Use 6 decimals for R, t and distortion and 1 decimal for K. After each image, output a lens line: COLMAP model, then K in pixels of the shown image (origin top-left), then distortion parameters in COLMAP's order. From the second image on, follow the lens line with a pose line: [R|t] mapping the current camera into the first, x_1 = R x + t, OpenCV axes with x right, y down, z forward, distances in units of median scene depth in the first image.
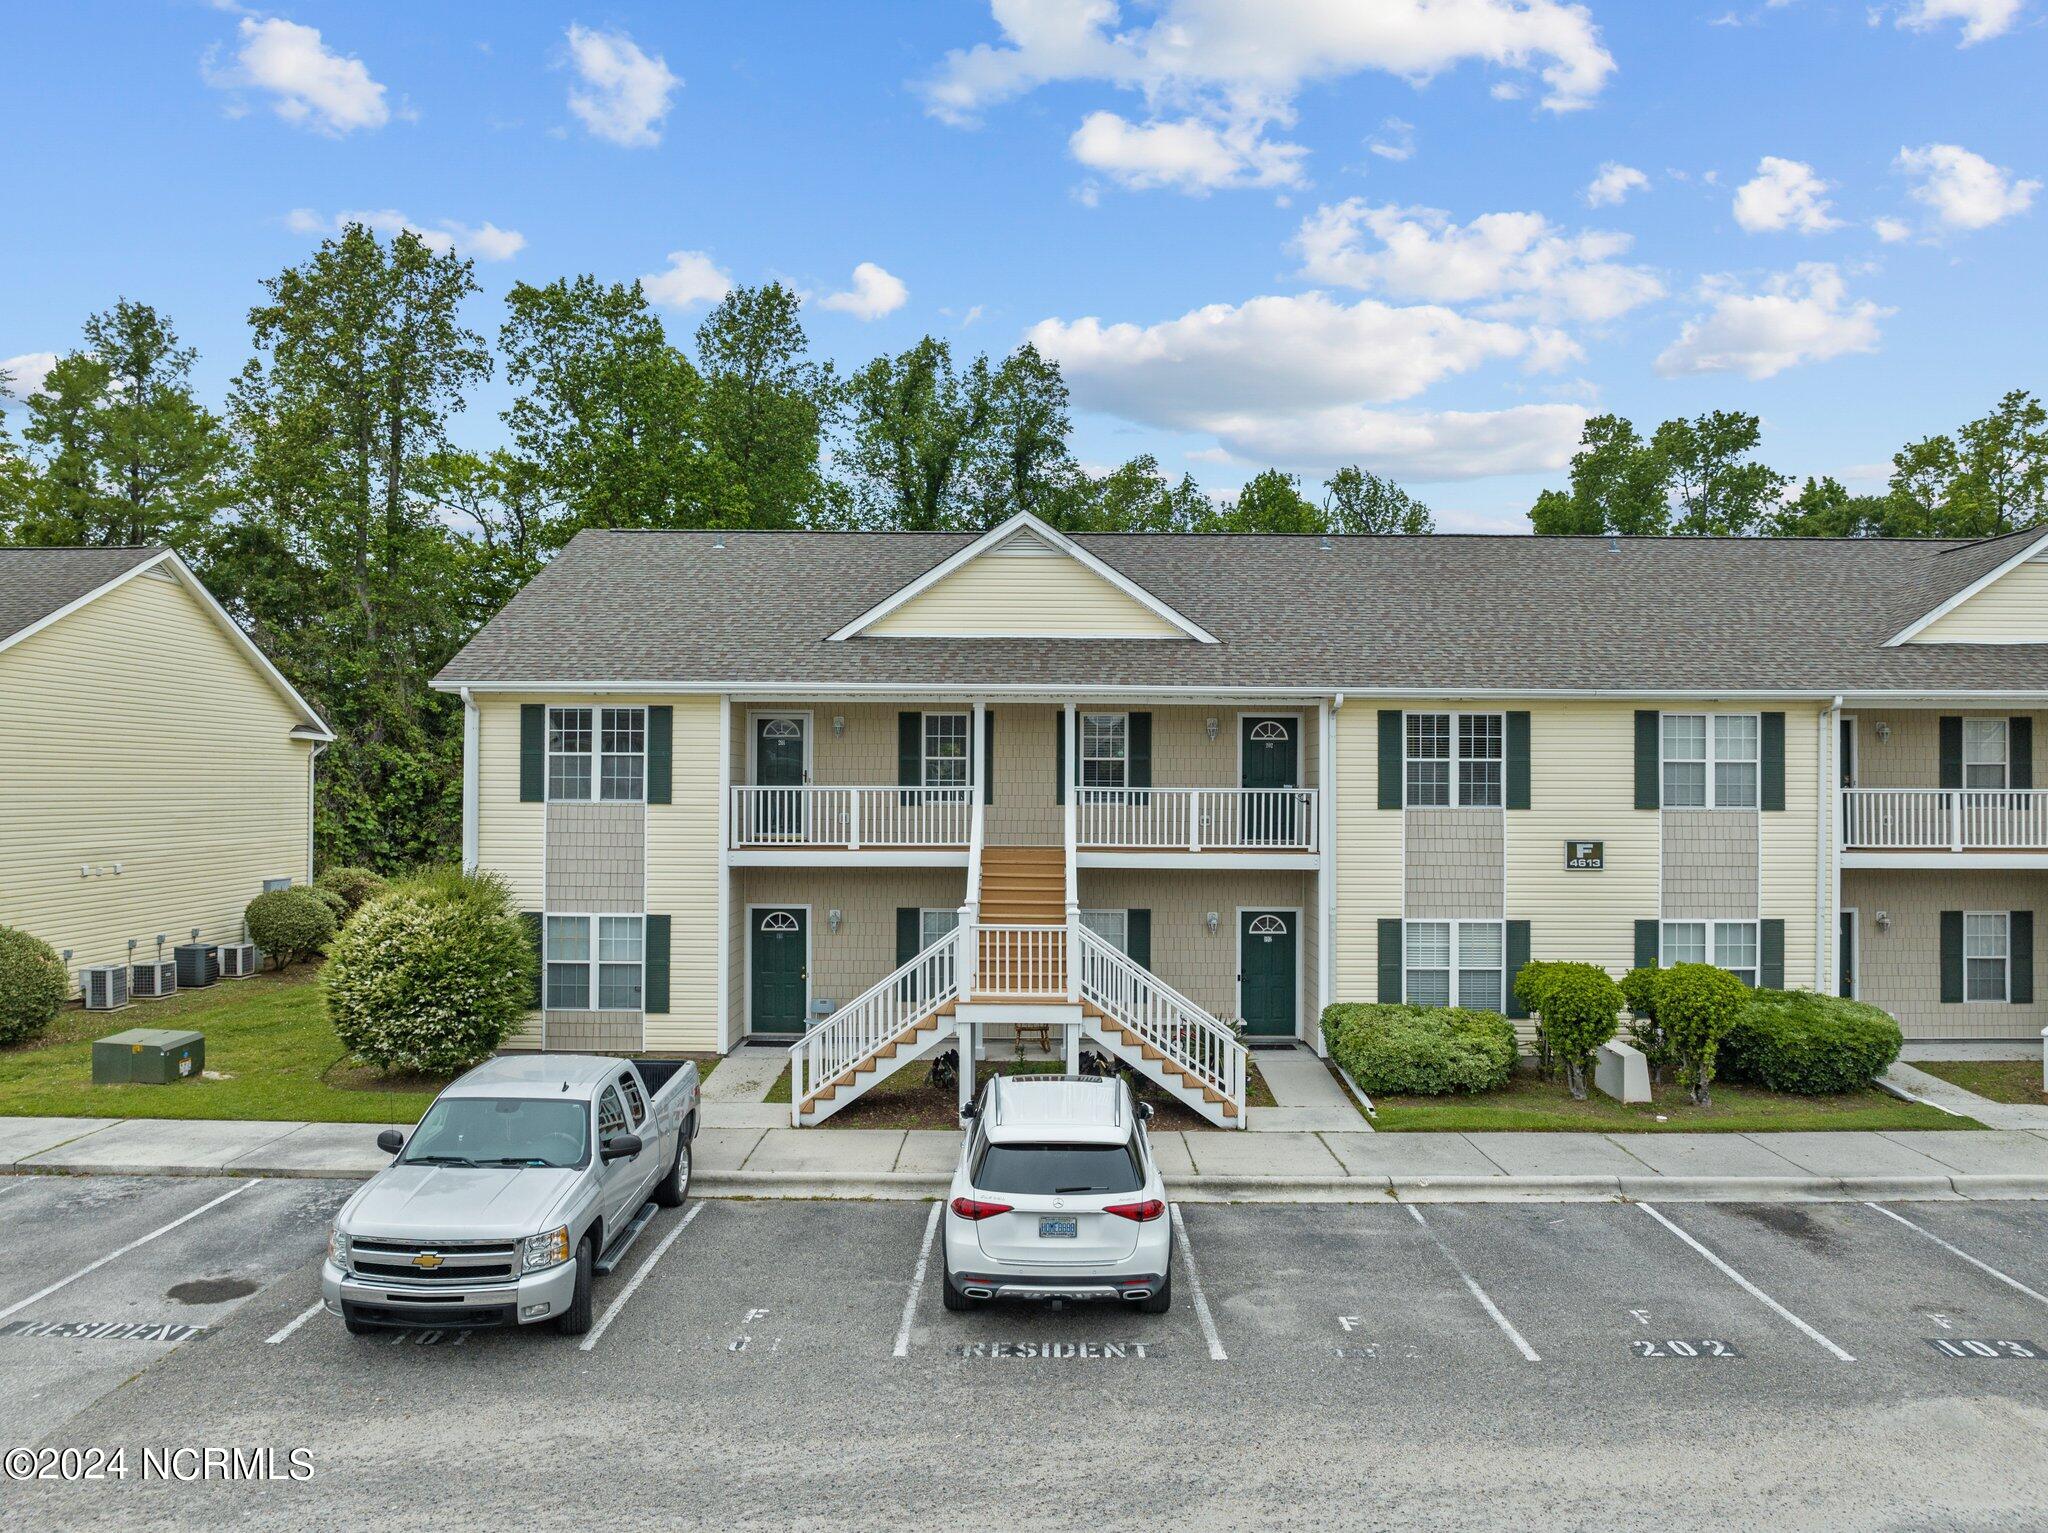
lens RADIAL K [[1458.1, 0, 1012.7], [0, 1458.1, 756.1], [0, 0, 1]] dist [-0.037522, 0.001046]
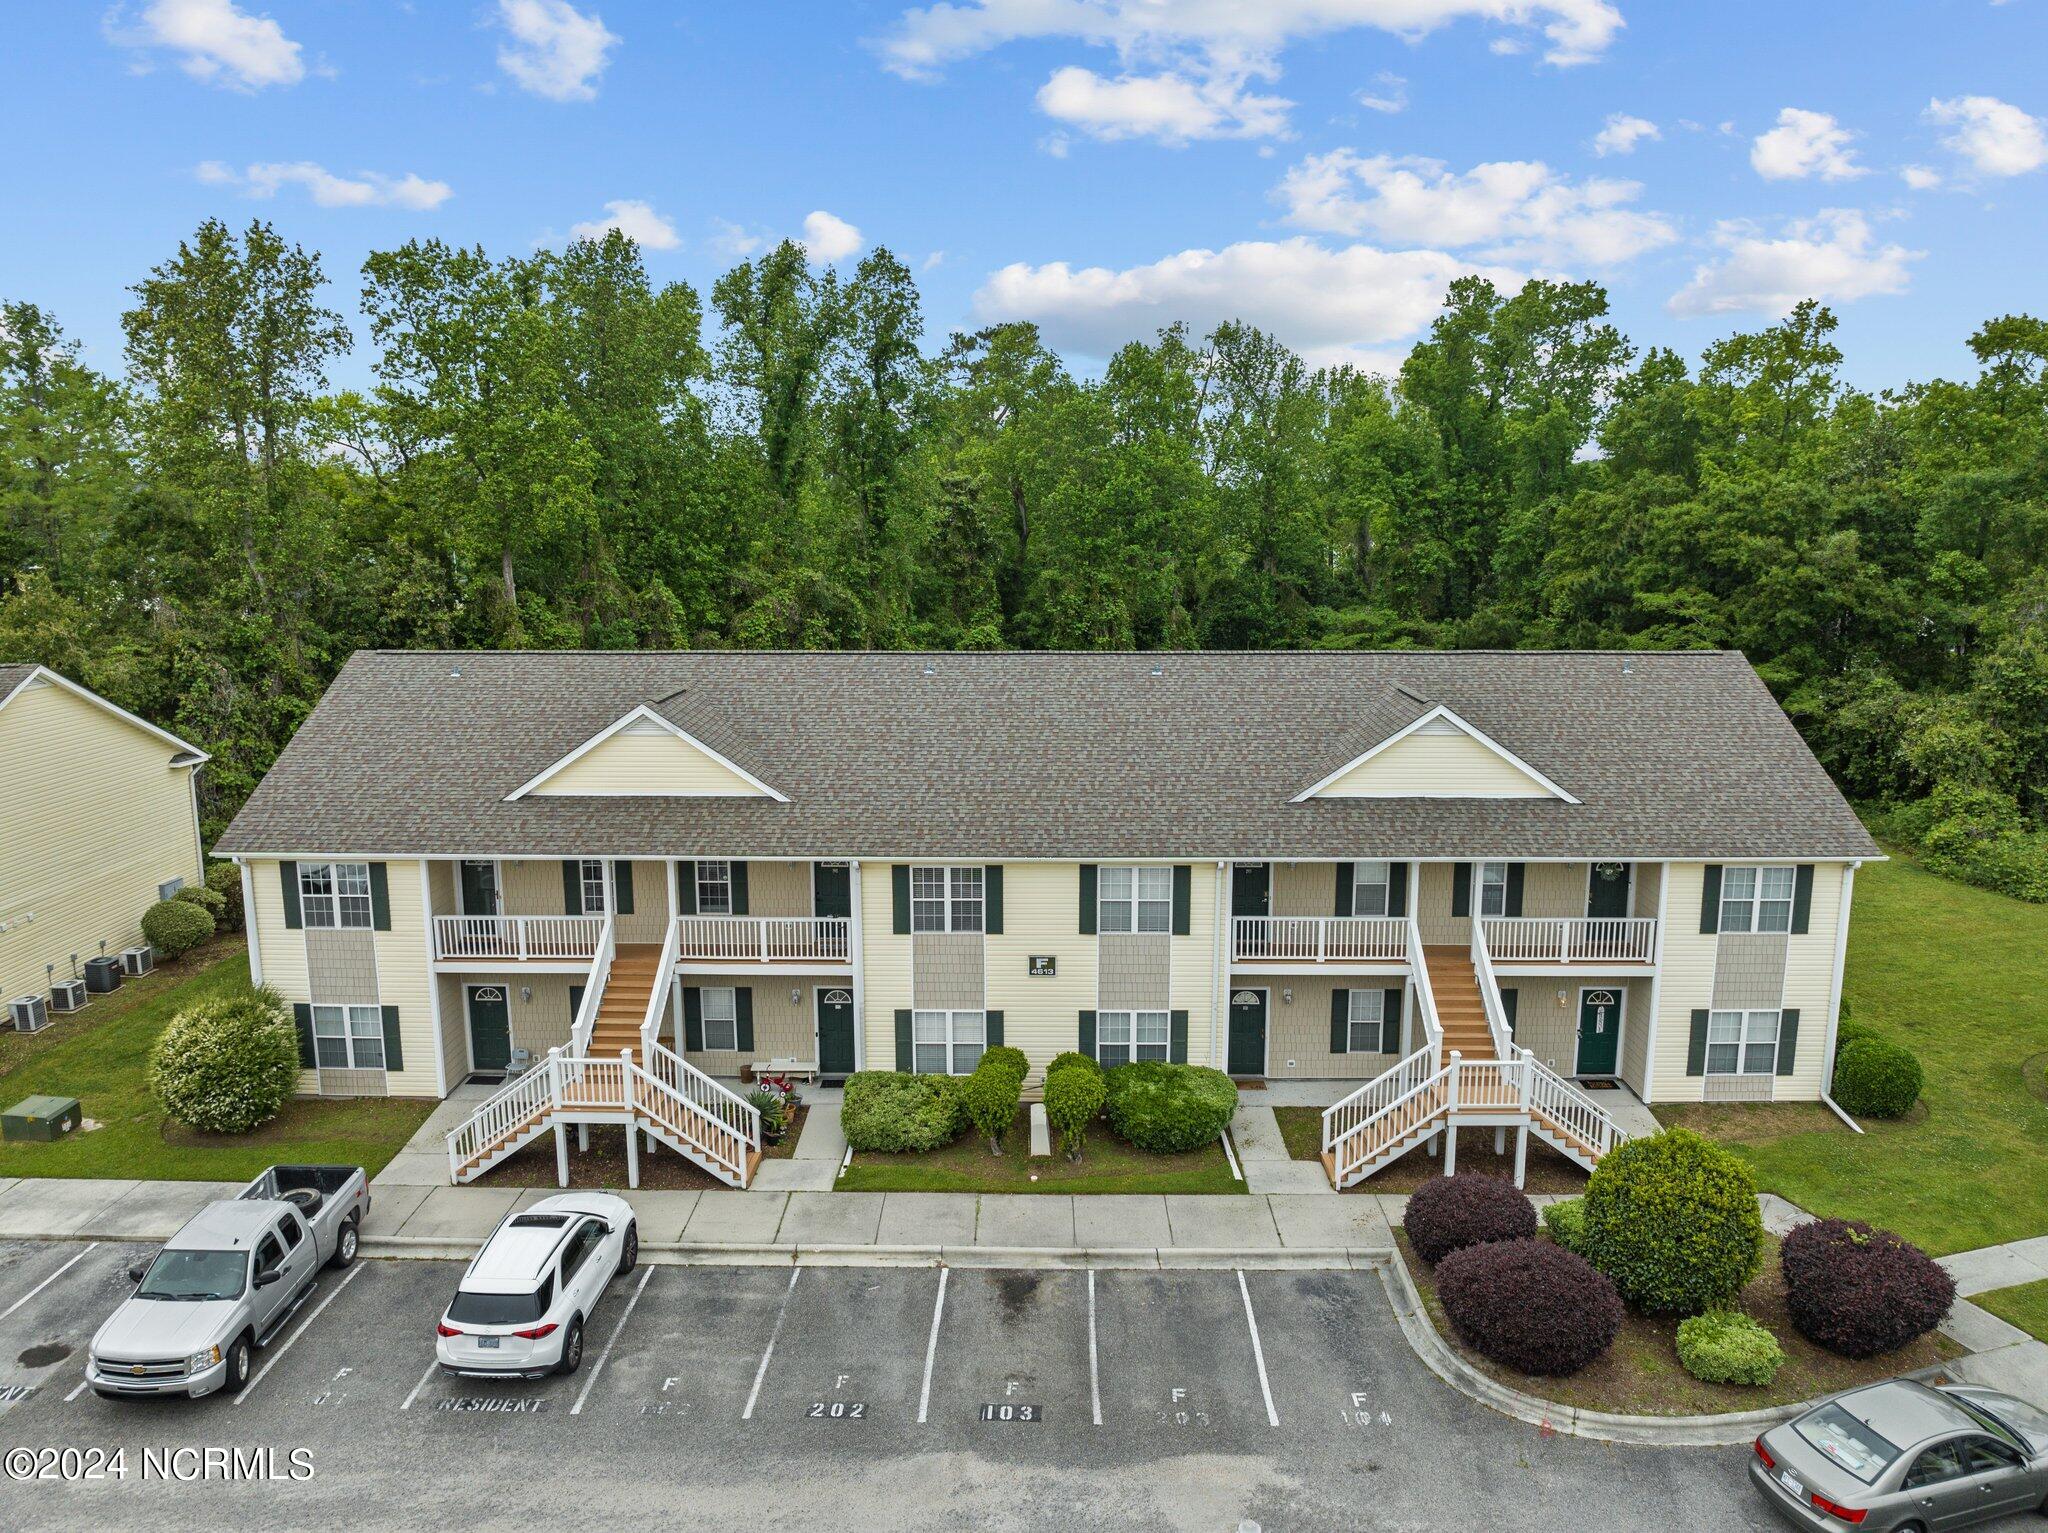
lens RADIAL K [[1471.0, 0, 1020.1], [0, 1471.0, 751.5], [0, 0, 1]] dist [-0.049500, 0.018896]
pose [[0.999863, -0.007064, -0.014946, 0.393865], [0.009777, 0.981729, 0.190034, -0.398154], [0.013330, -0.190154, 0.981664, -0.337004]]
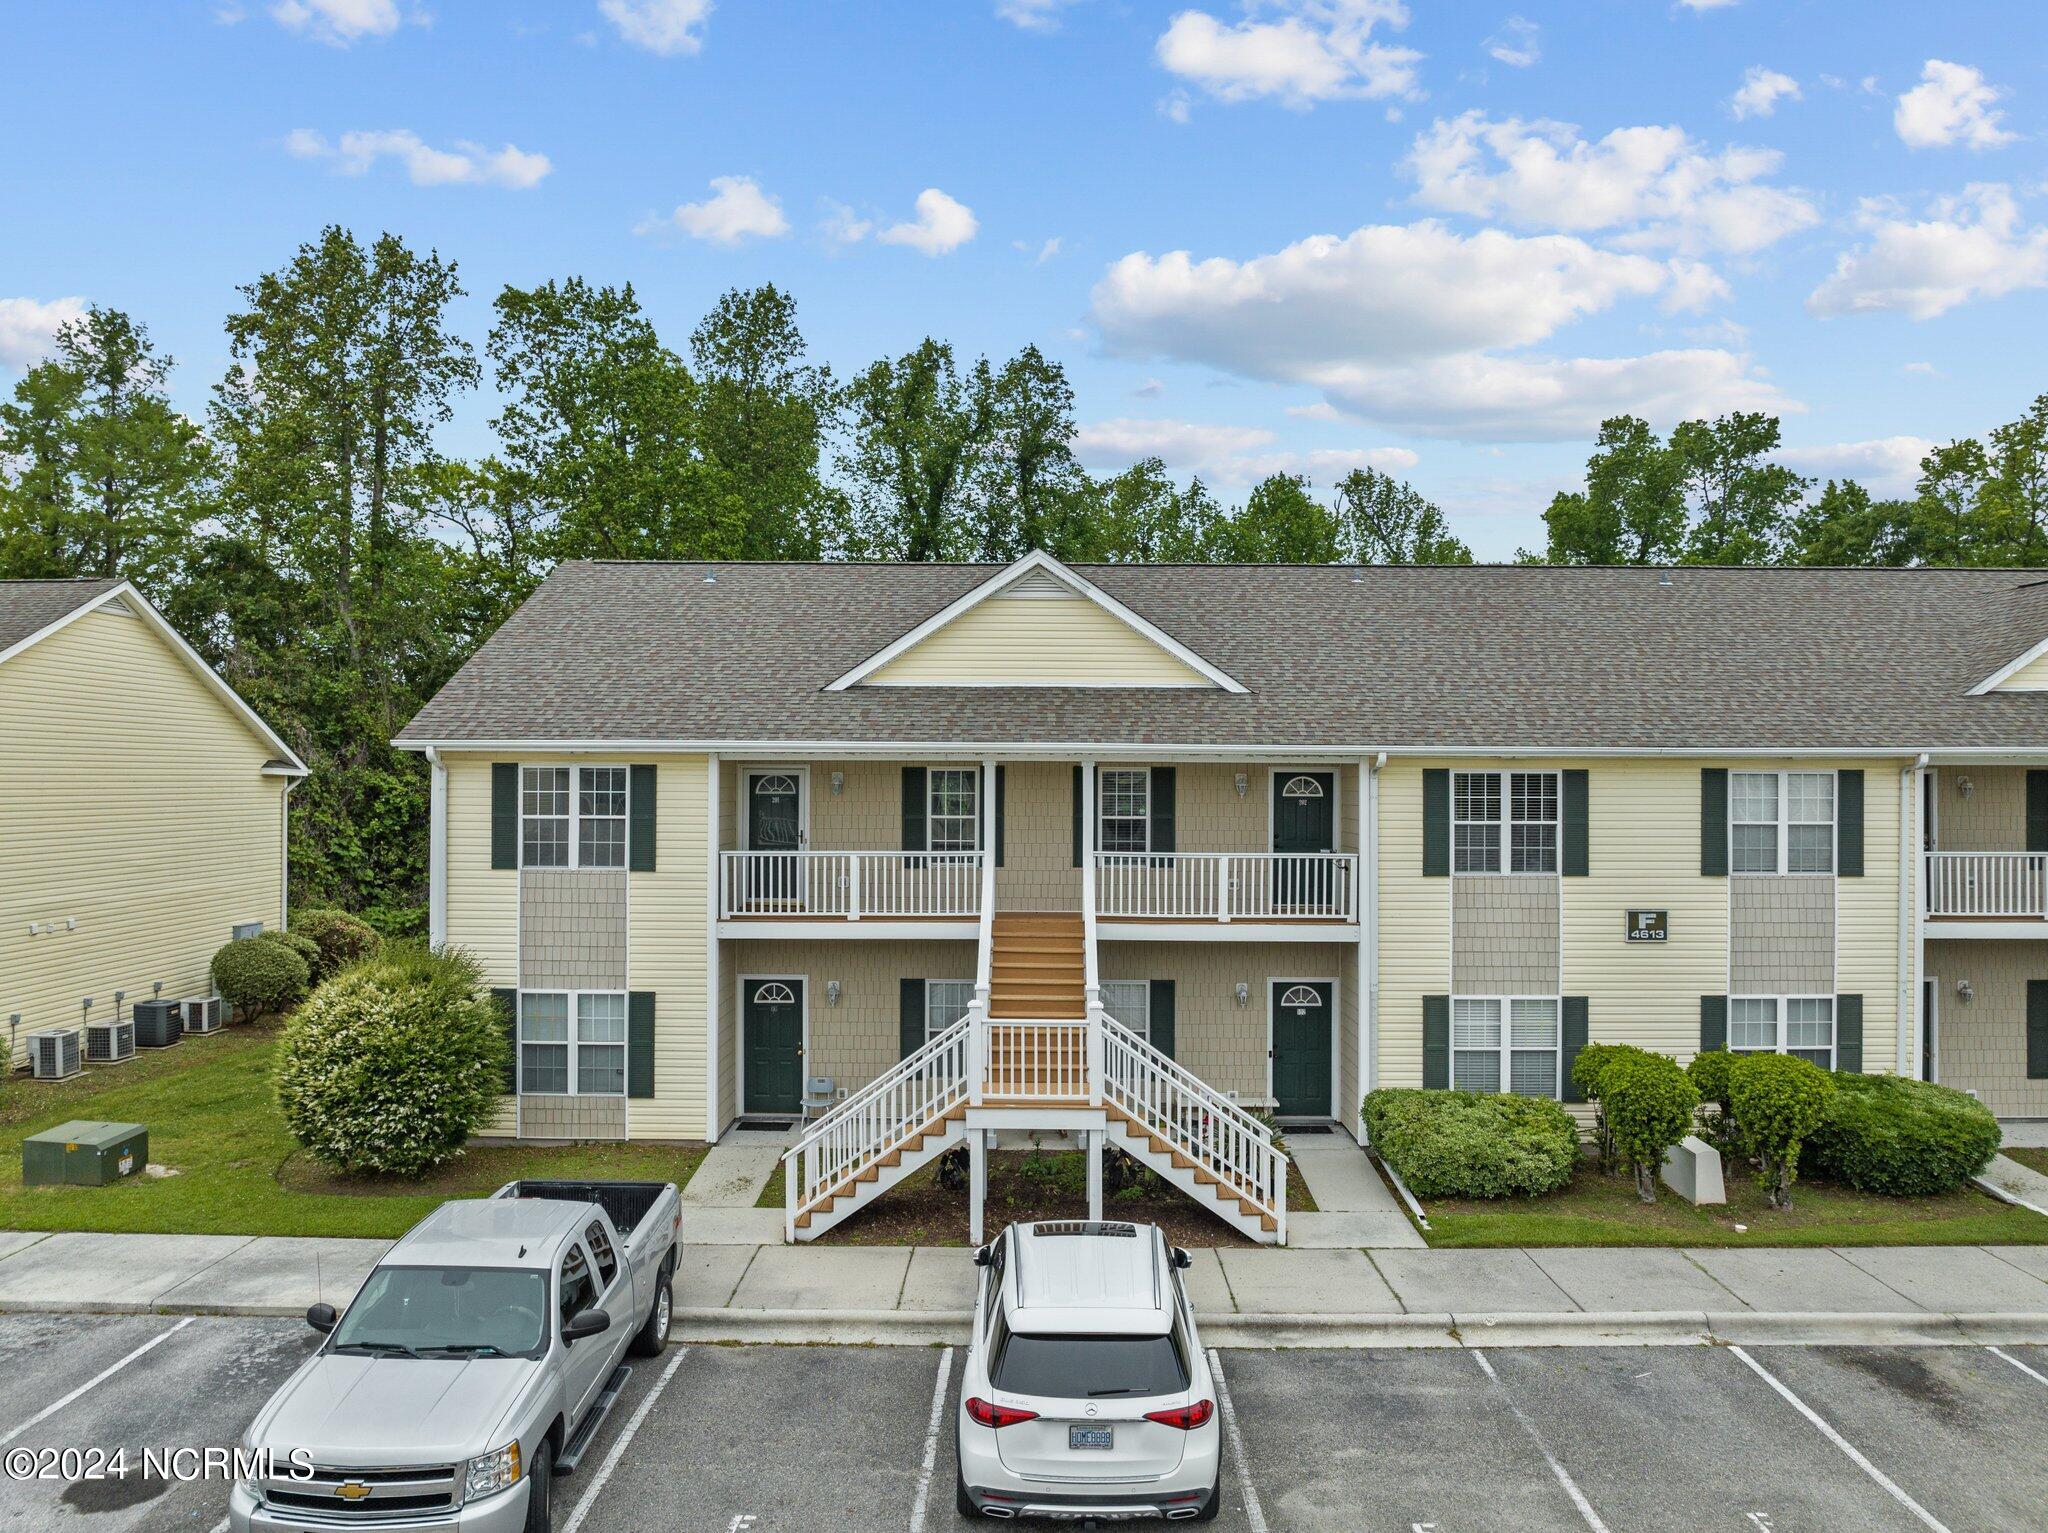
lens RADIAL K [[1458.2, 0, 1013.4], [0, 1458.2, 754.3], [0, 0, 1]] dist [-0.047674, 0.017562]
pose [[0.999998, -0.001634, -0.000581, -0.007458], [0.001637, 0.999988, 0.004581, -0.045147], [0.000573, -0.004582, 0.999989, 0.081216]]
